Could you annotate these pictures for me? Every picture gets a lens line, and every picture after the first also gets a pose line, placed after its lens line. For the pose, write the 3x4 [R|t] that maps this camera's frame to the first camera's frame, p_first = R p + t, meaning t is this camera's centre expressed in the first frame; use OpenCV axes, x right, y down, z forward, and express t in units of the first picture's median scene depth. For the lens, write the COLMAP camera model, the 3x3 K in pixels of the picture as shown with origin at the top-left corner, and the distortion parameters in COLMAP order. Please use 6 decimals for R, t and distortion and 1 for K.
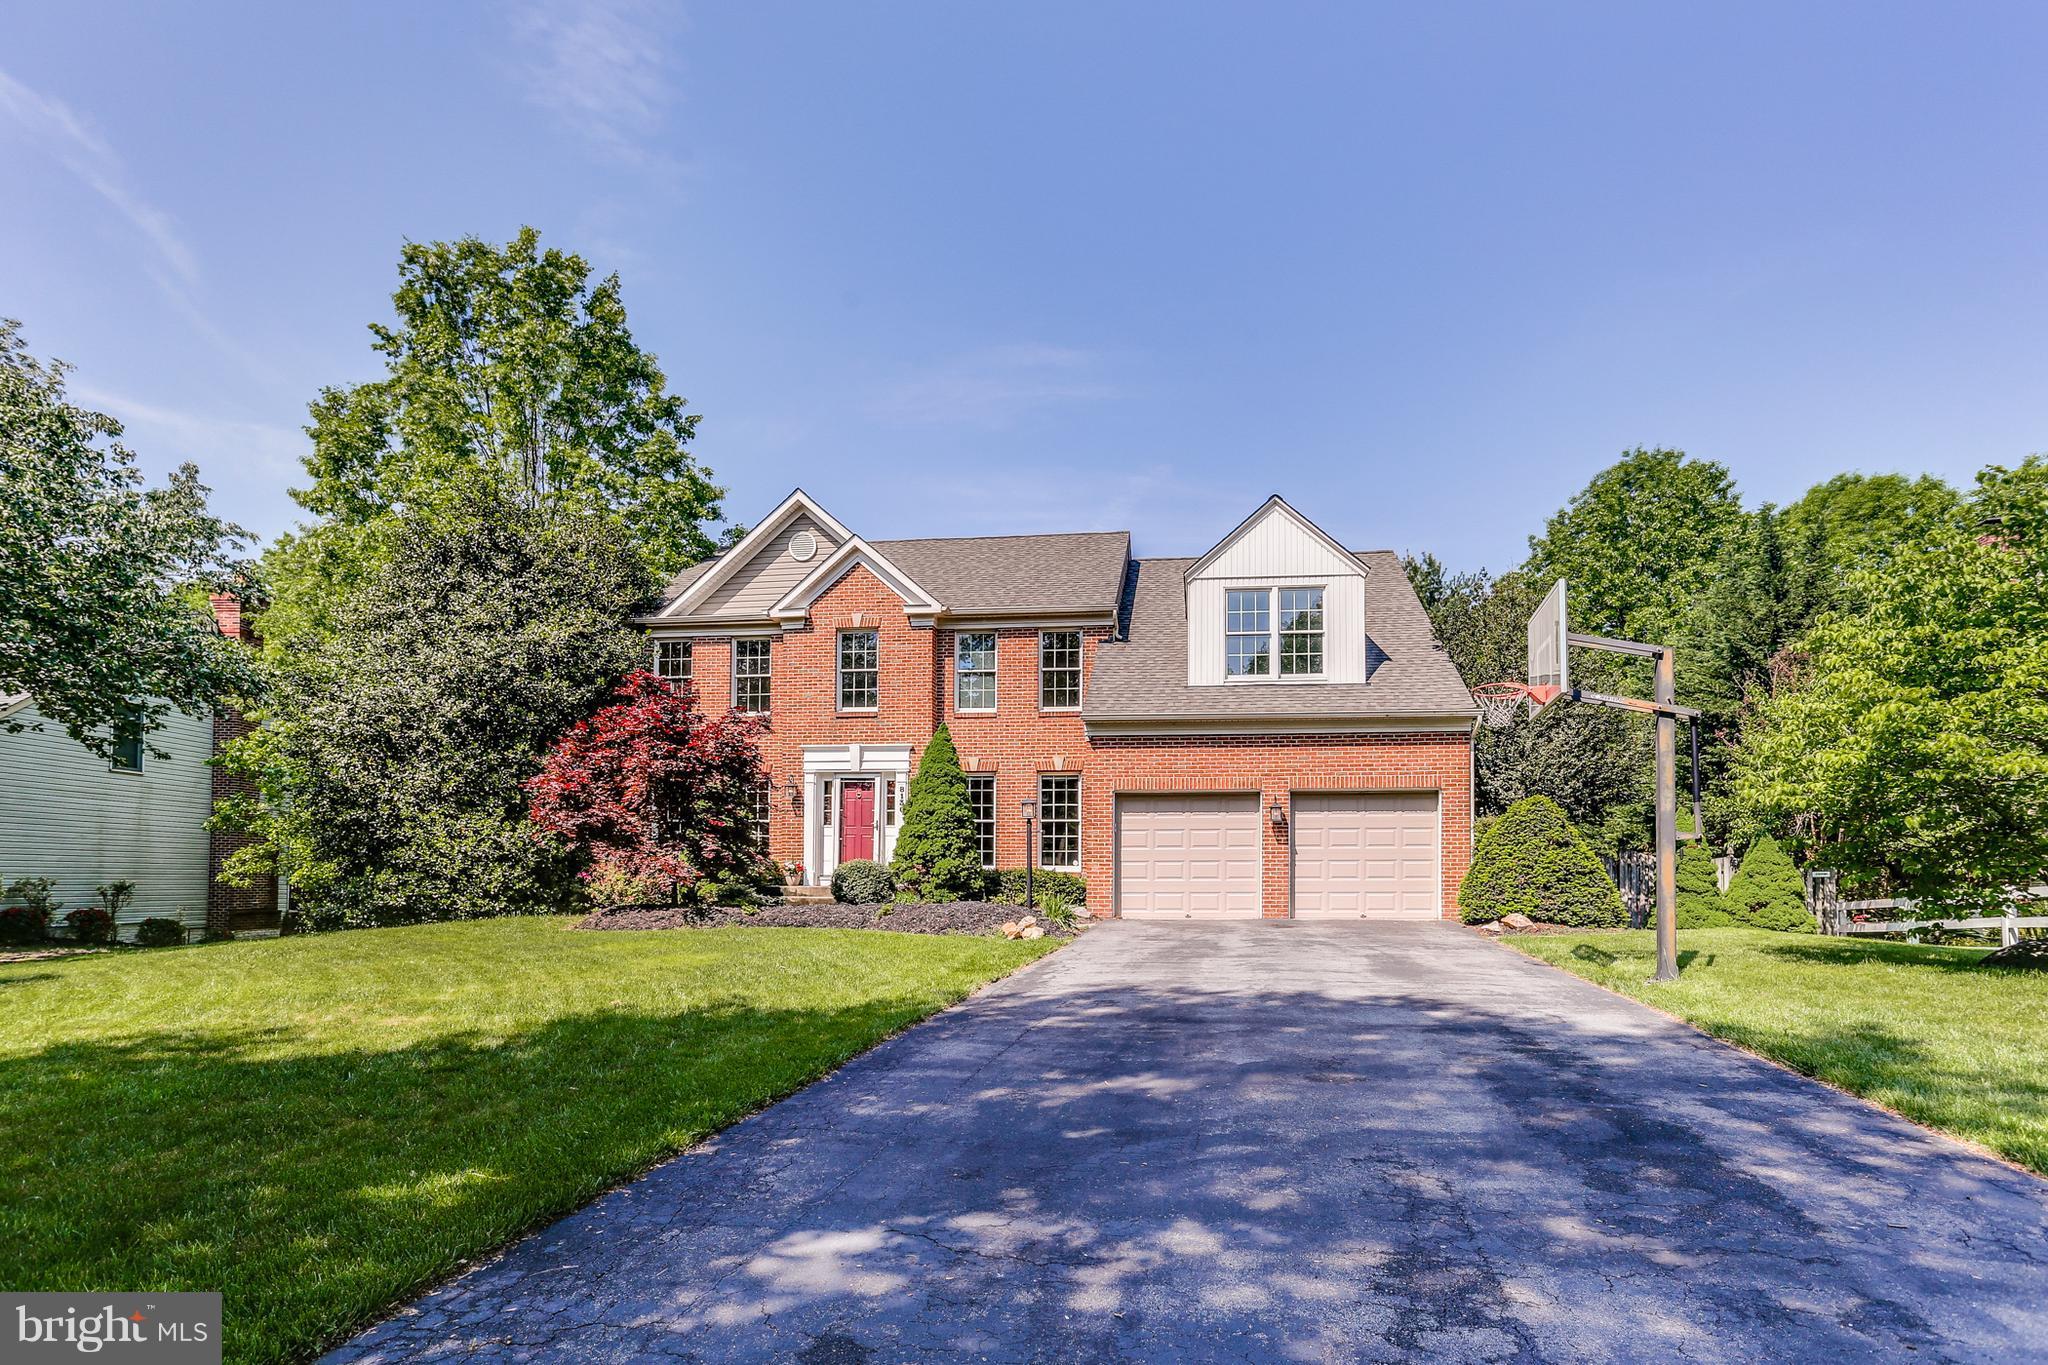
lens RADIAL K [[1011.2, 0, 1024.0], [0, 1011.2, 682.5], [0, 0, 1]] dist [-0.020968, 0.022546]
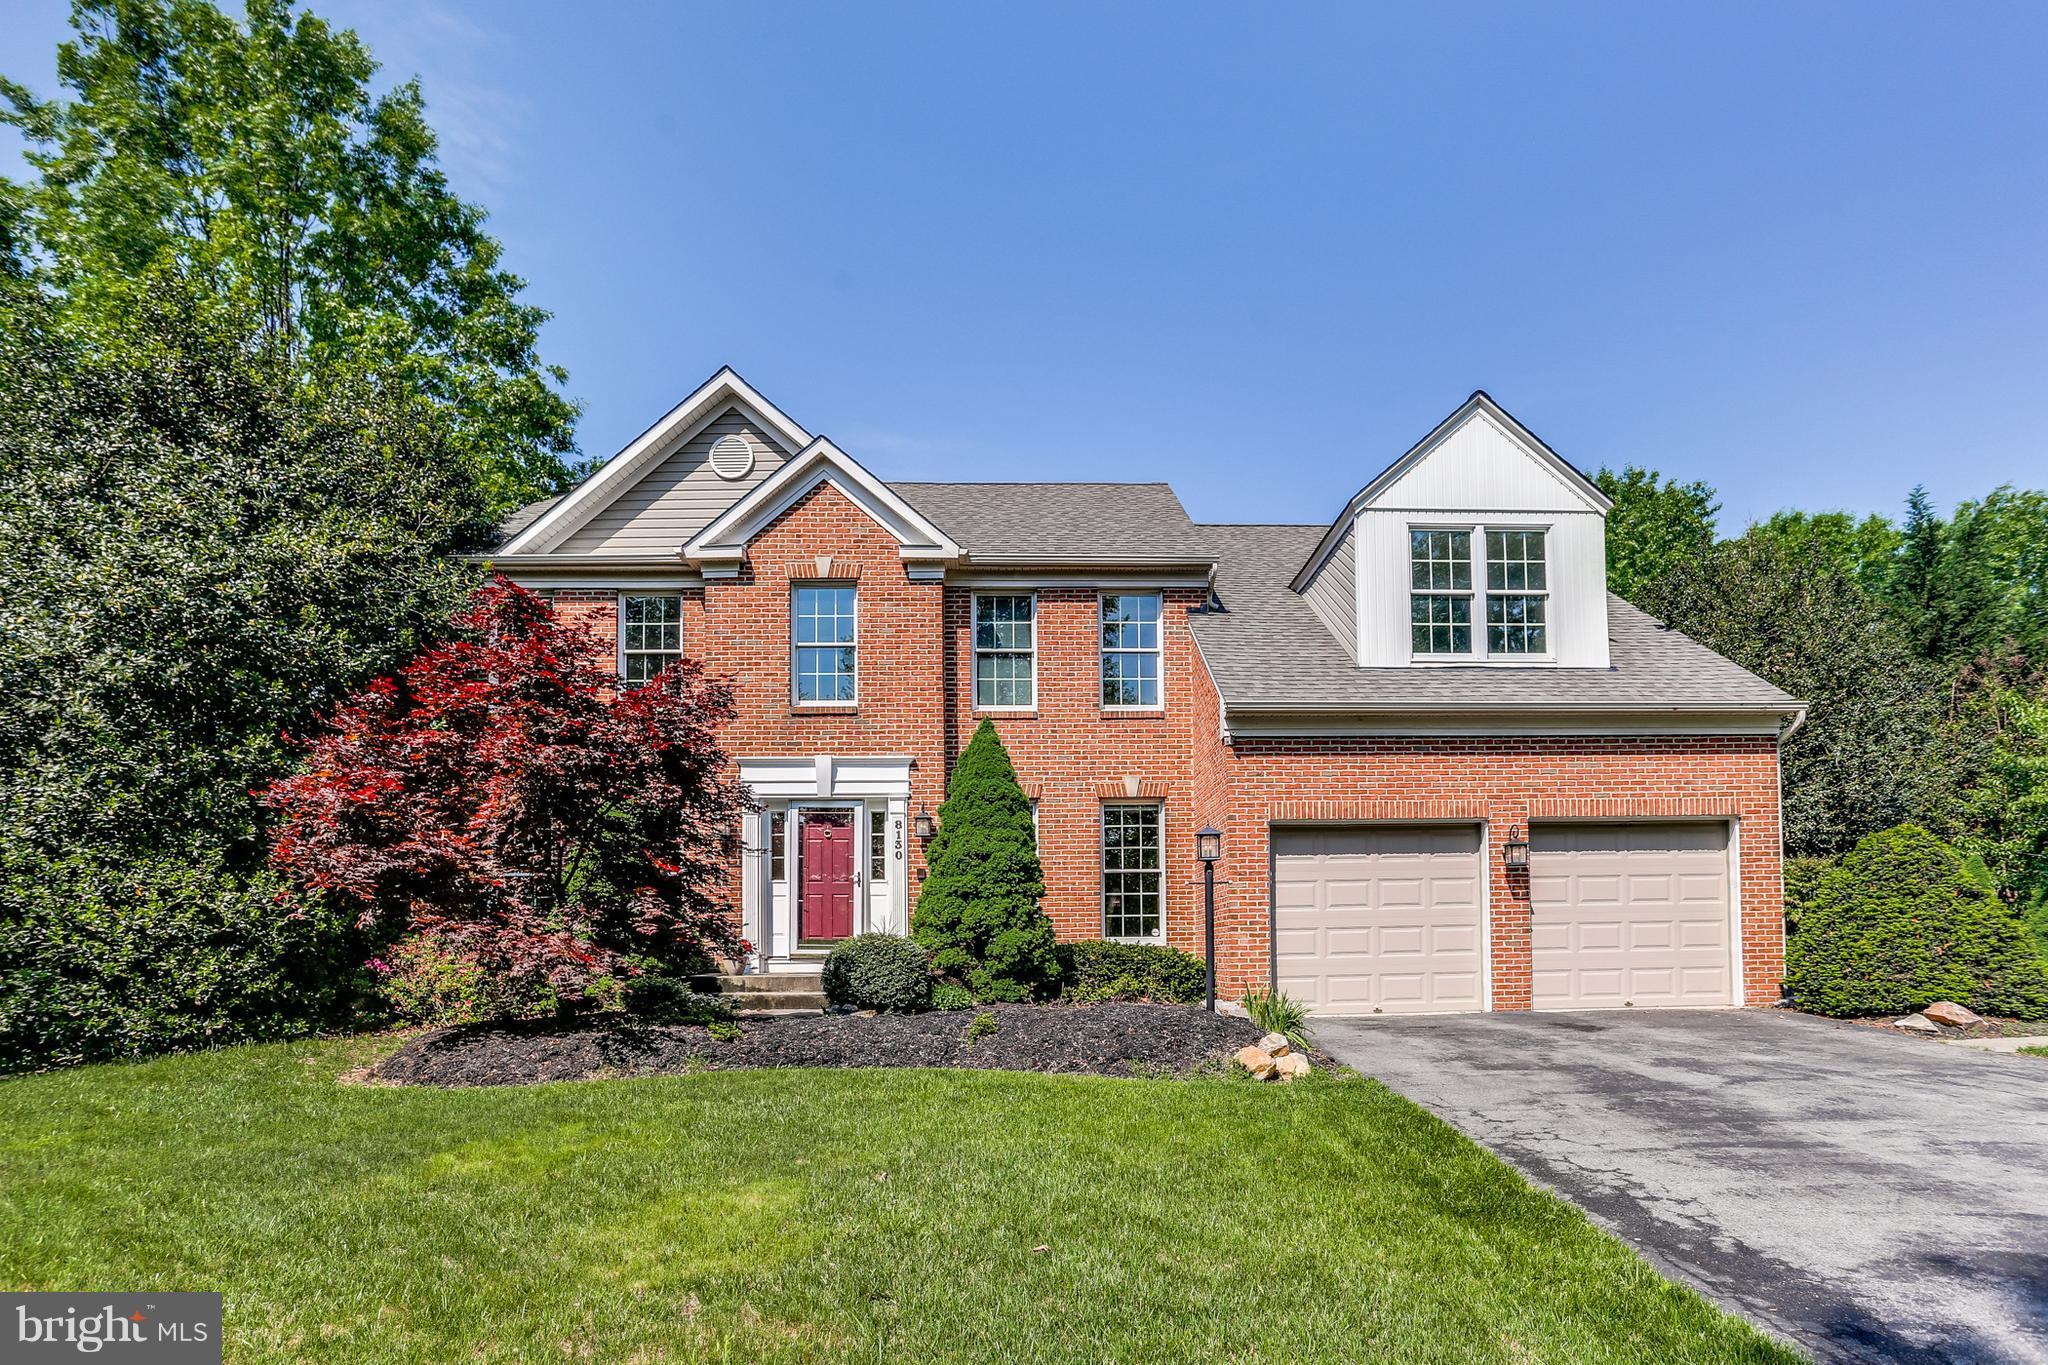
lens RADIAL K [[1050.7, 0, 1023.2], [0, 1050.7, 770.9], [0, 0, 1]] dist [-0.035777, 0.027238]
pose [[0.986263, 0.011217, 0.164800, -0.169262], [-0.015796, 0.999524, 0.026500, 0.057105], [-0.164425, -0.028739, 0.985971, 0.350067]]
